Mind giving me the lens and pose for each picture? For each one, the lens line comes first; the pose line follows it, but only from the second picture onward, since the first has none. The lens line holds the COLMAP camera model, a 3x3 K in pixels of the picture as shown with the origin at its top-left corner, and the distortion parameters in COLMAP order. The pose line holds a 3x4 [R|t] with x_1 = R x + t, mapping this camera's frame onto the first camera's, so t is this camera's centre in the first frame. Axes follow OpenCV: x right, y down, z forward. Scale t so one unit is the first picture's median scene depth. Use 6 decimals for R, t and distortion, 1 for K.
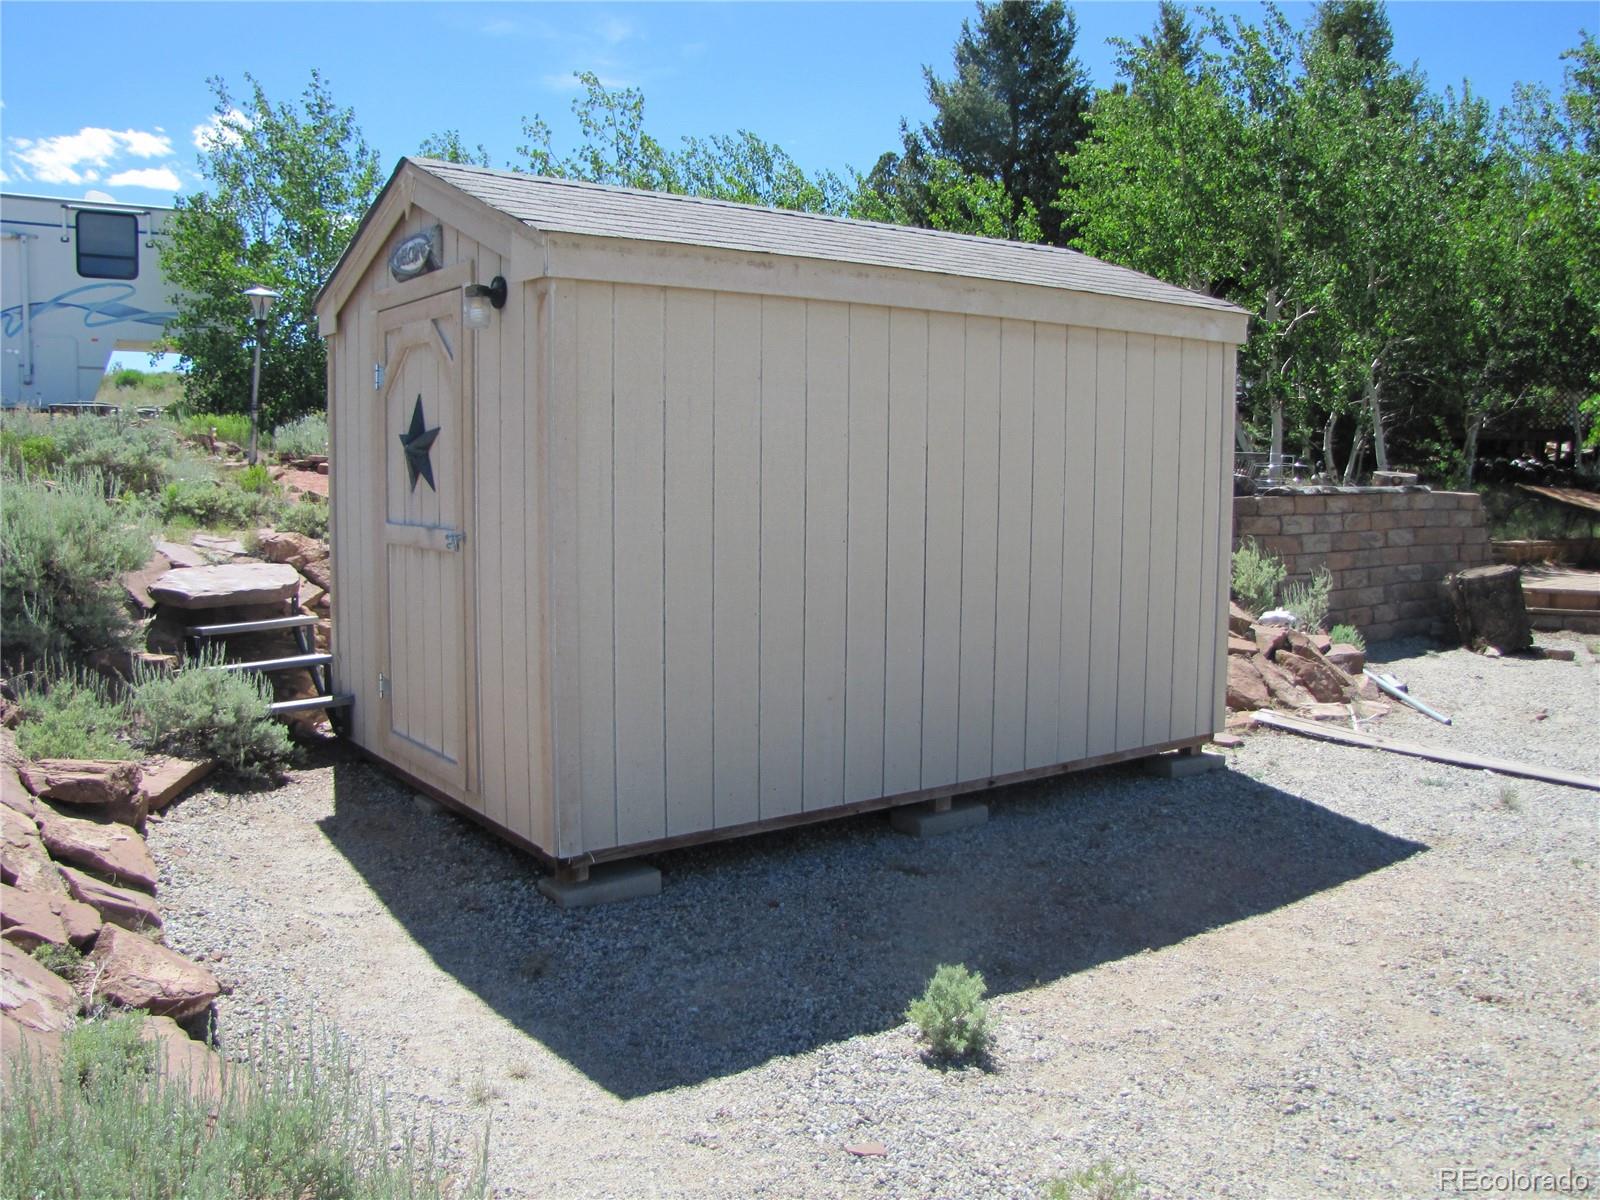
lens RADIAL K [[1347.8, 0, 788.8], [0, 1347.8, 568.4], [0, 0, 1]] dist [-0.163967, 0.140046]
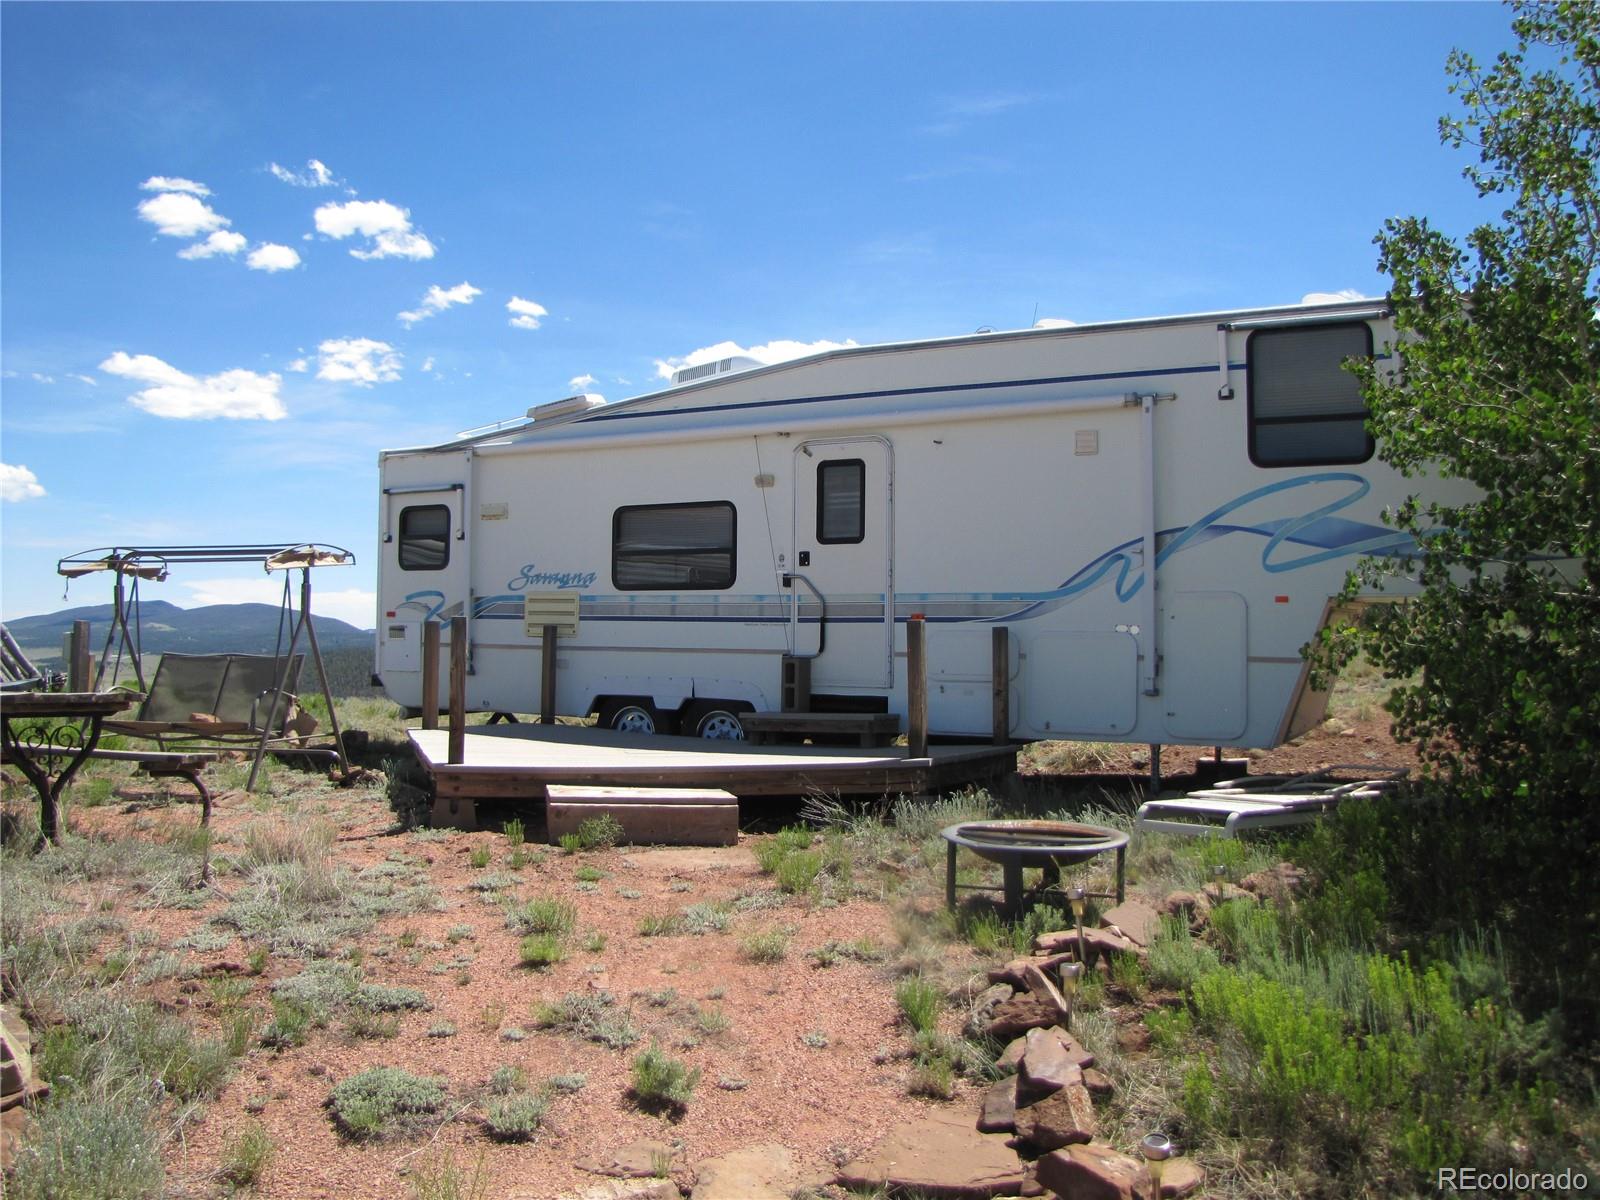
lens RADIAL K [[1347.8, 0, 793.5], [0, 1347.8, 597.1], [0, 0, 1]] dist [-0.163967, 0.140046]
pose [[0.488905, -0.030063, -0.871819, -0.263768], [-0.073976, 0.994377, -0.075774, -0.161995], [0.869195, 0.101540, 0.483932, 0.781771]]
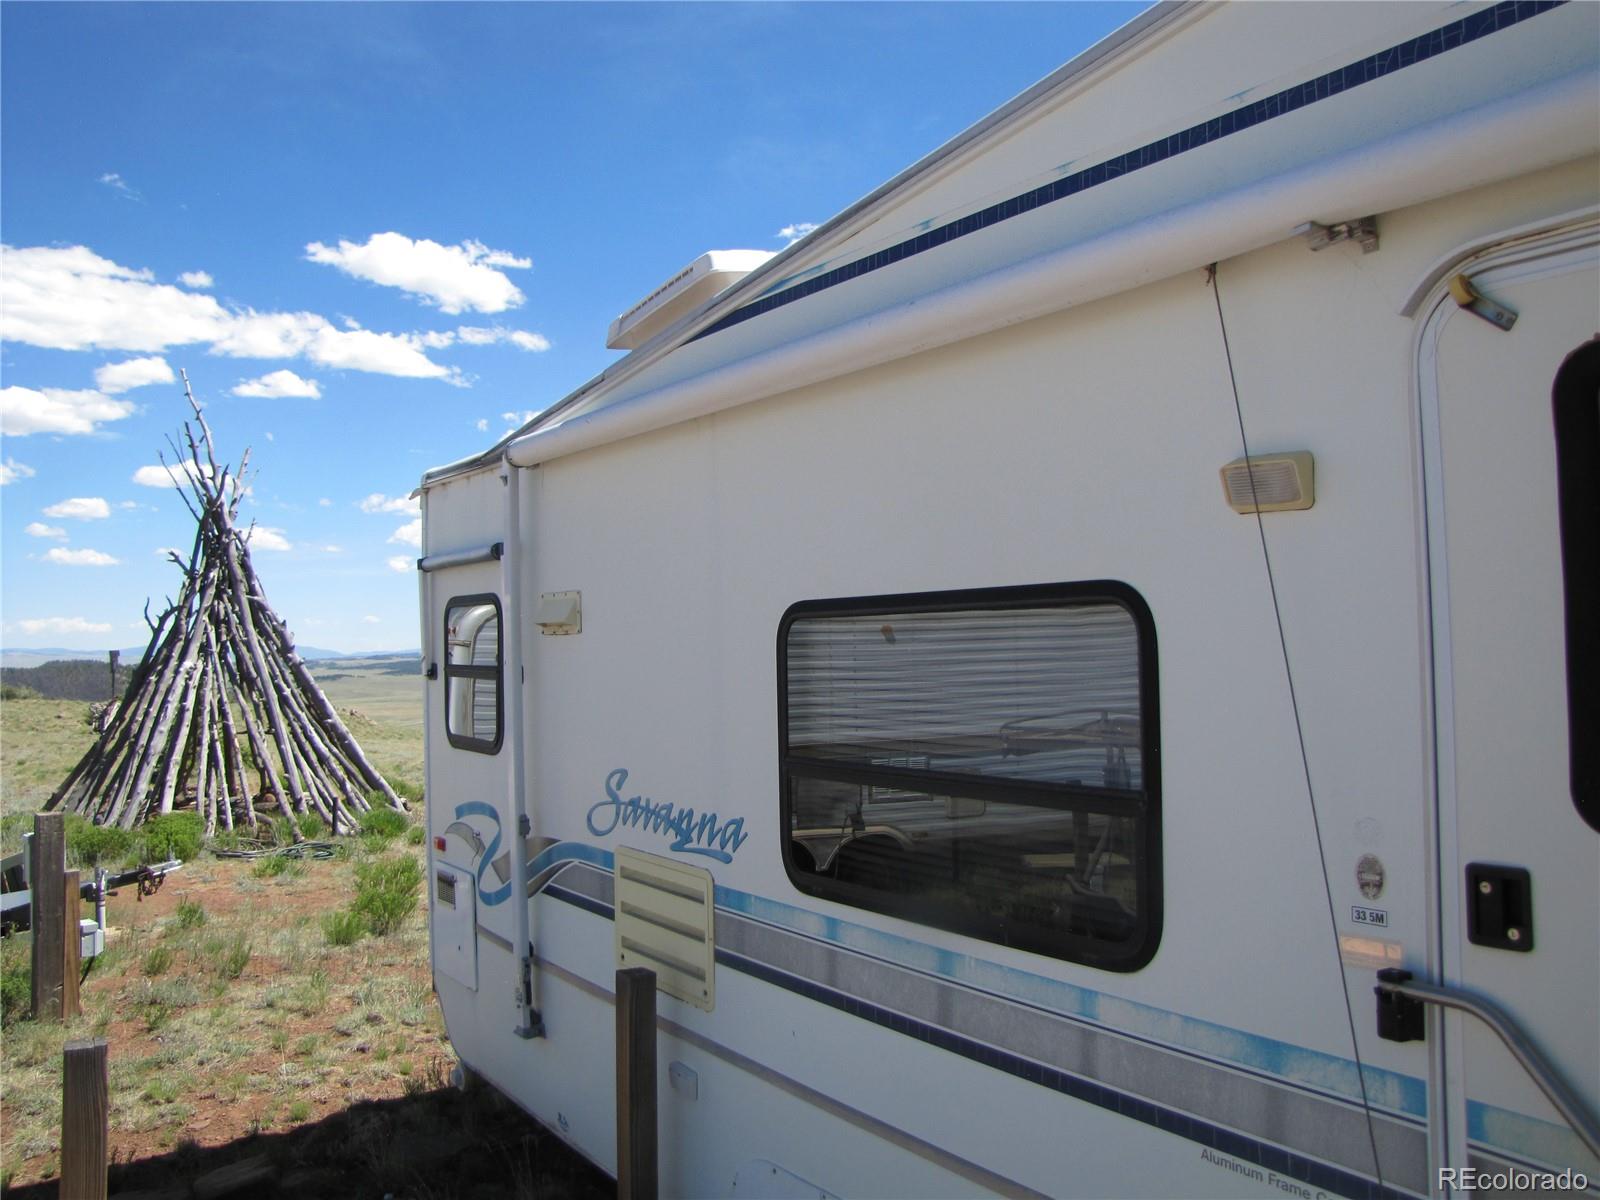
lens RADIAL K [[1347.8, 0, 802.7], [0, 1347.8, 585.3], [0, 0, 1]] dist [-0.163967, 0.140046]
pose [[0.038009, -0.049872, -0.998032, -0.764335], [-0.057542, 0.996987, -0.052011, -0.257153], [0.997619, 0.059406, 0.035024, 1.059945]]
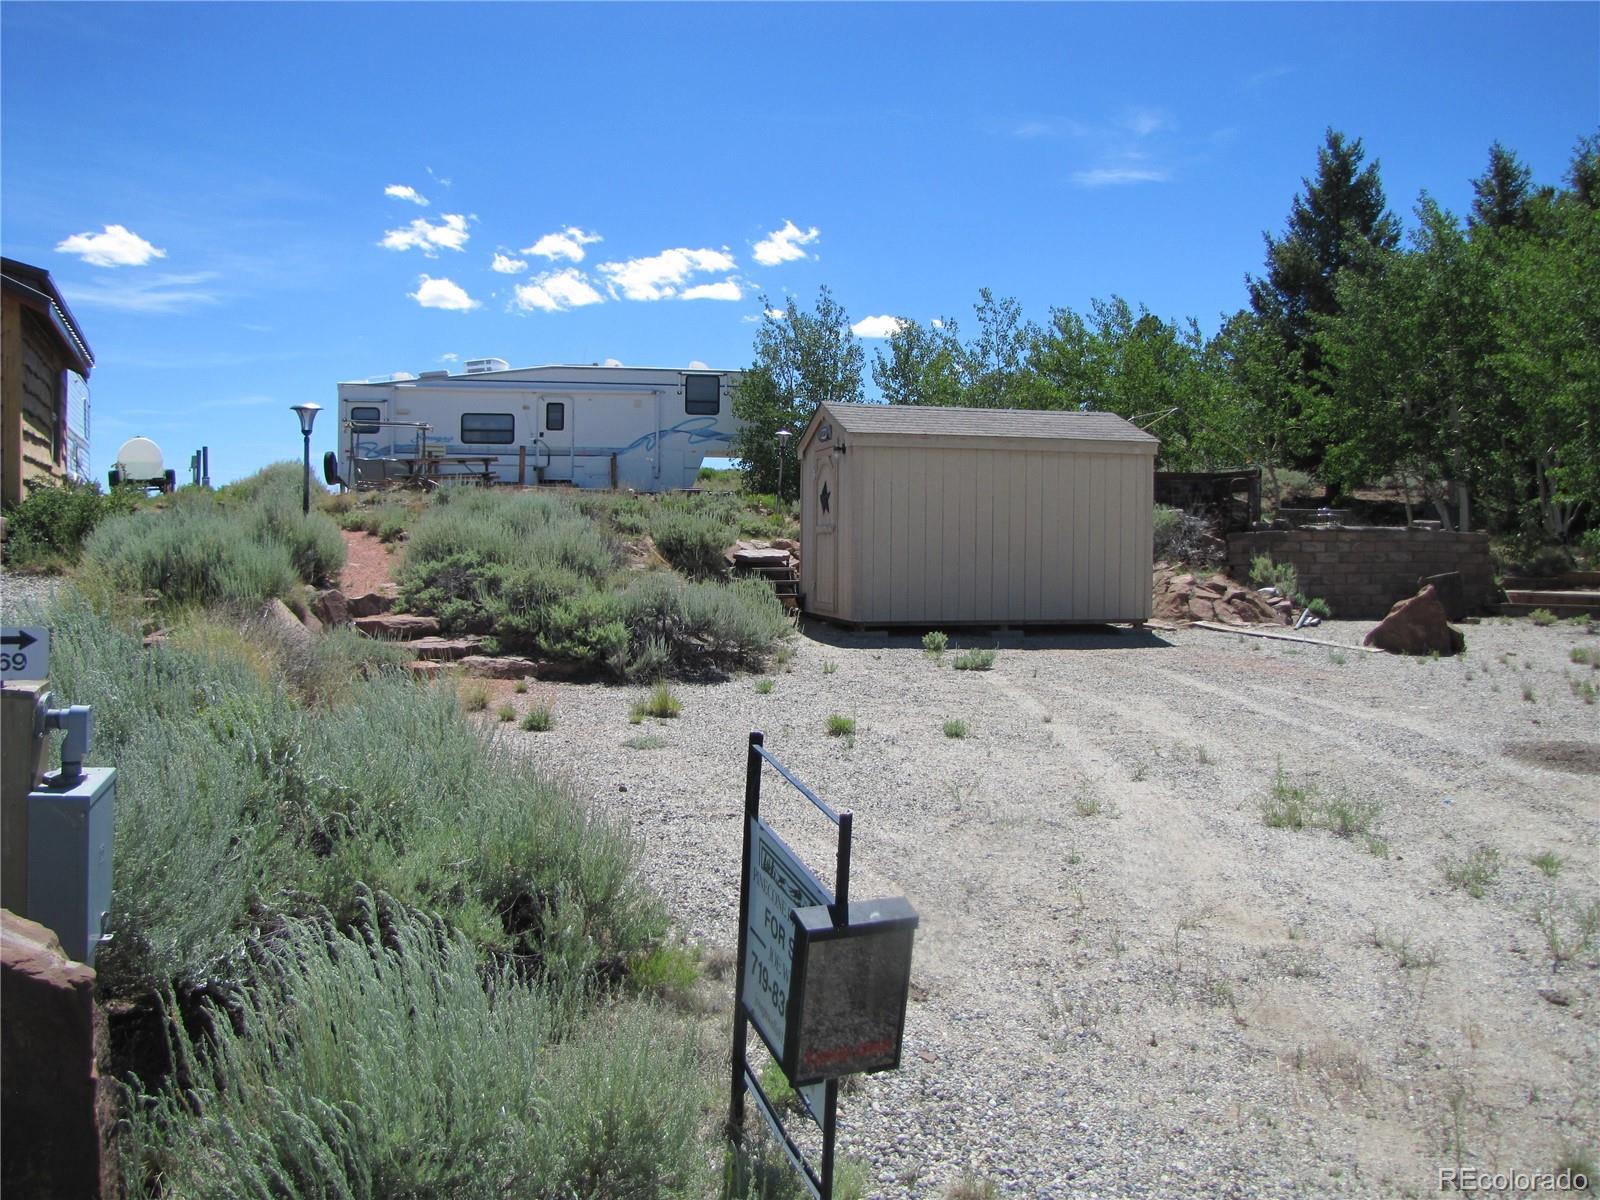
lens RADIAL K [[1347.8, 0, 803.9], [0, 1347.8, 609.0], [0, 0, 1]] dist [-0.163967, 0.140046]
pose [[0.928243, 0.017010, -0.371586, 0.311622], [-0.030691, 0.999050, -0.030936, 0.097186], [0.370707, 0.040121, 0.927883, -0.698468]]
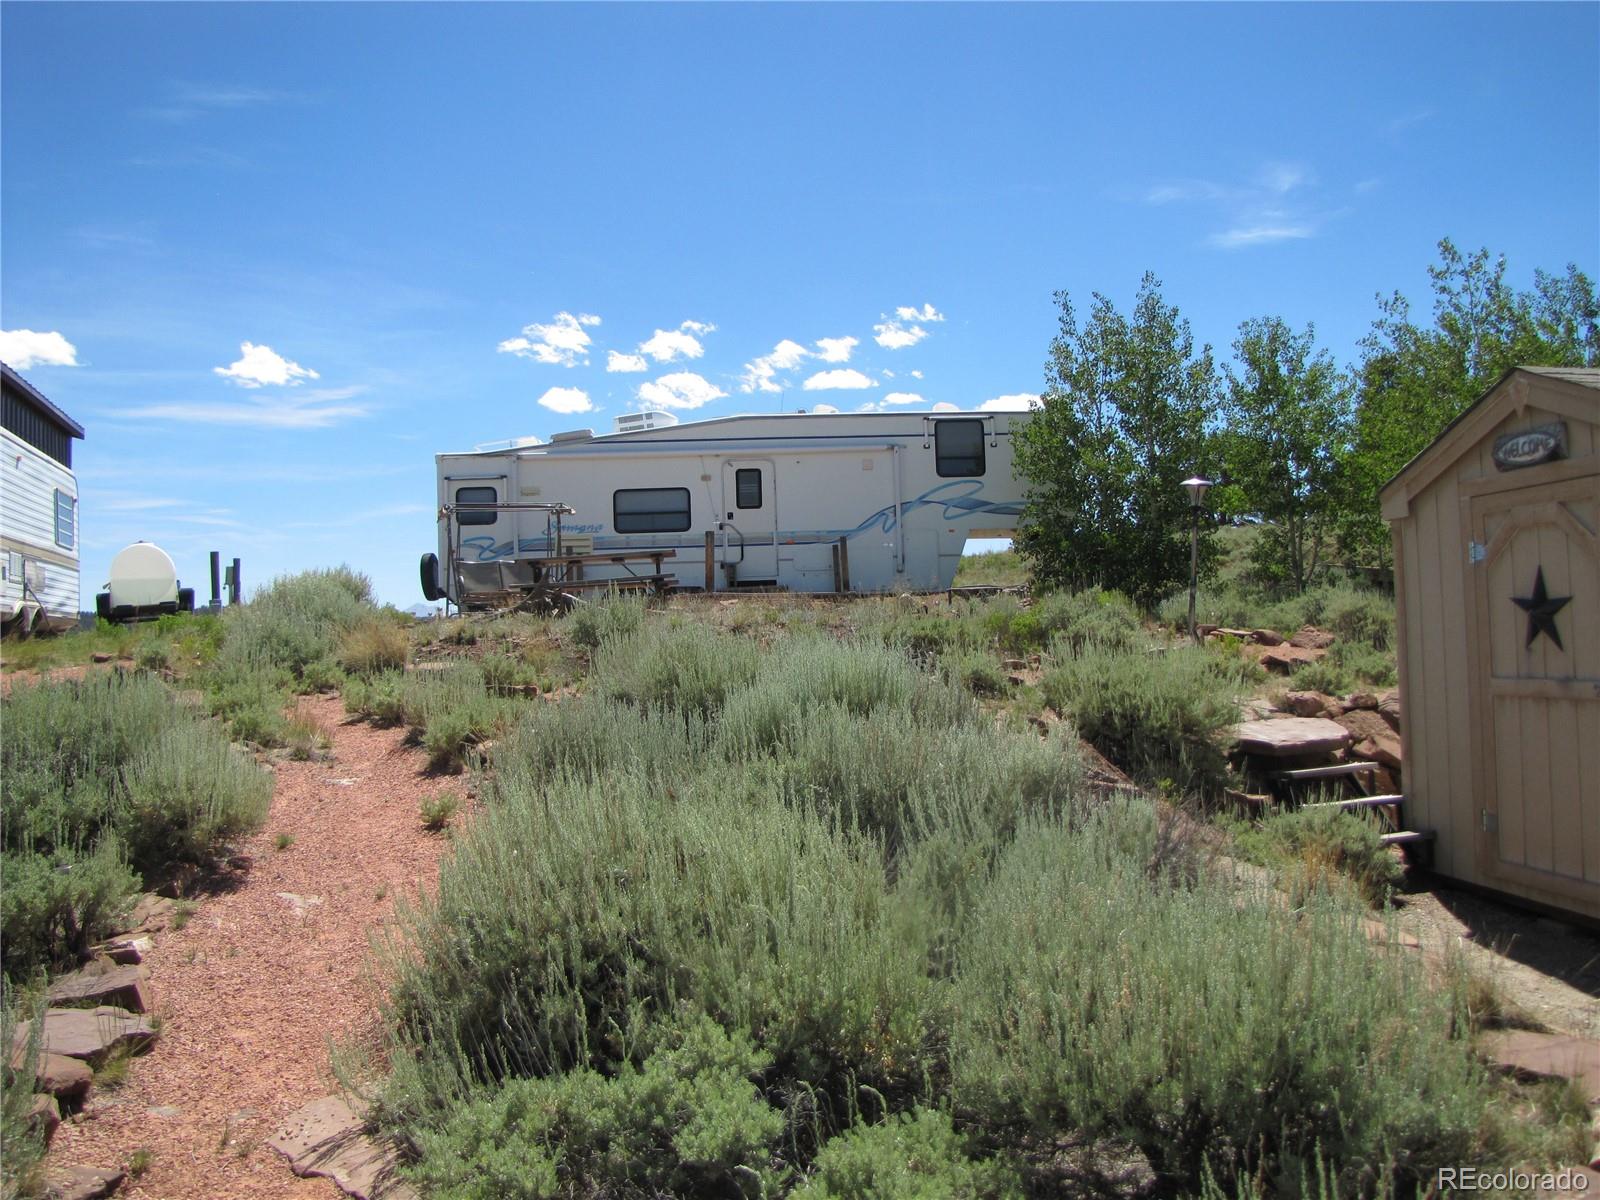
lens RADIAL K [[1347.8, 0, 776.4], [0, 1347.8, 574.5], [0, 0, 1]] dist [-0.163967, 0.140046]
pose [[0.873025, -0.058785, -0.484120, -0.125369], [0.000525, 0.992821, -0.119609, 0.004816], [0.487676, 0.104168, 0.866788, -0.124897]]
